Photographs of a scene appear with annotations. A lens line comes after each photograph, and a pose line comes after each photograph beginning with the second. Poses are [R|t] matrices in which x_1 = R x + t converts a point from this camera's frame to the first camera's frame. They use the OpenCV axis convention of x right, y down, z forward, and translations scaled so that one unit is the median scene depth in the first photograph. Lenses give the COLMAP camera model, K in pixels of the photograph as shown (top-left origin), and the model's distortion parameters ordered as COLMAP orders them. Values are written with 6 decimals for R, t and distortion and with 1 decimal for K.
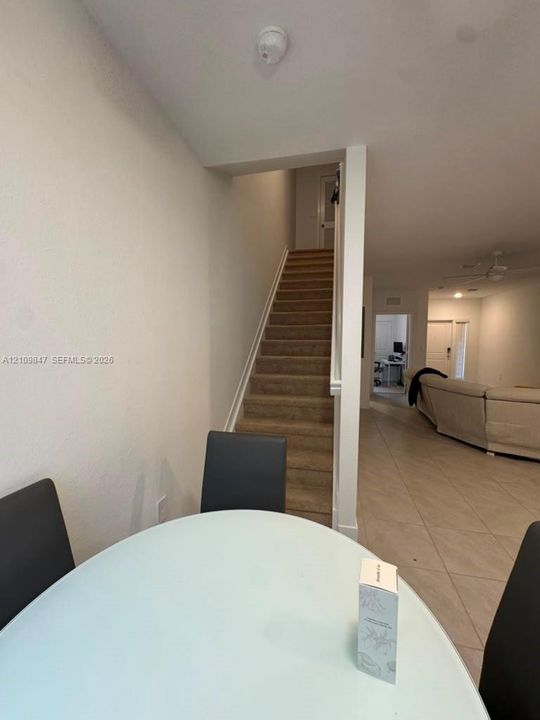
lens RADIAL K [[287.8, 0, 271.7], [0, 287.8, 354.5], [0, 0, 1]] dist [-0.003282, -0.000750]
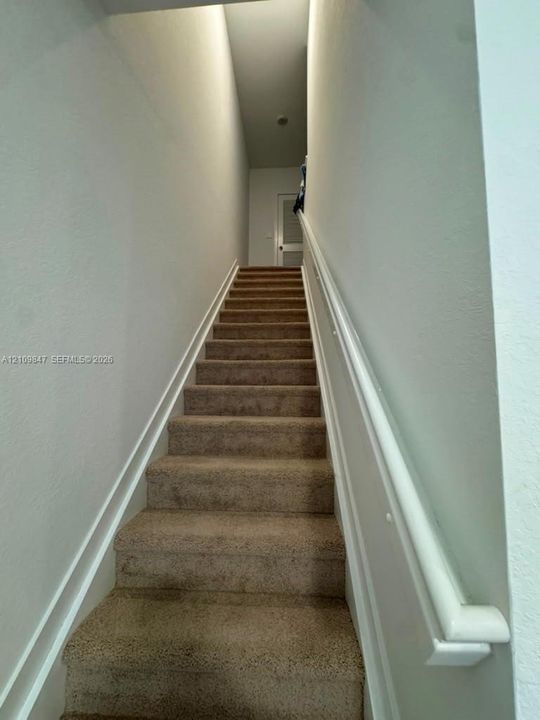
lens RADIAL K [[287.8, 0, 270.6], [0, 287.8, 359.1], [0, 0, 1]] dist [-0.003282, -0.000750]
pose [[0.986524, 0.017561, 0.162670, 0.033867], [0.003928, 0.991394, -0.130851, -0.028700], [-0.163568, 0.129727, 0.977965, 0.445438]]
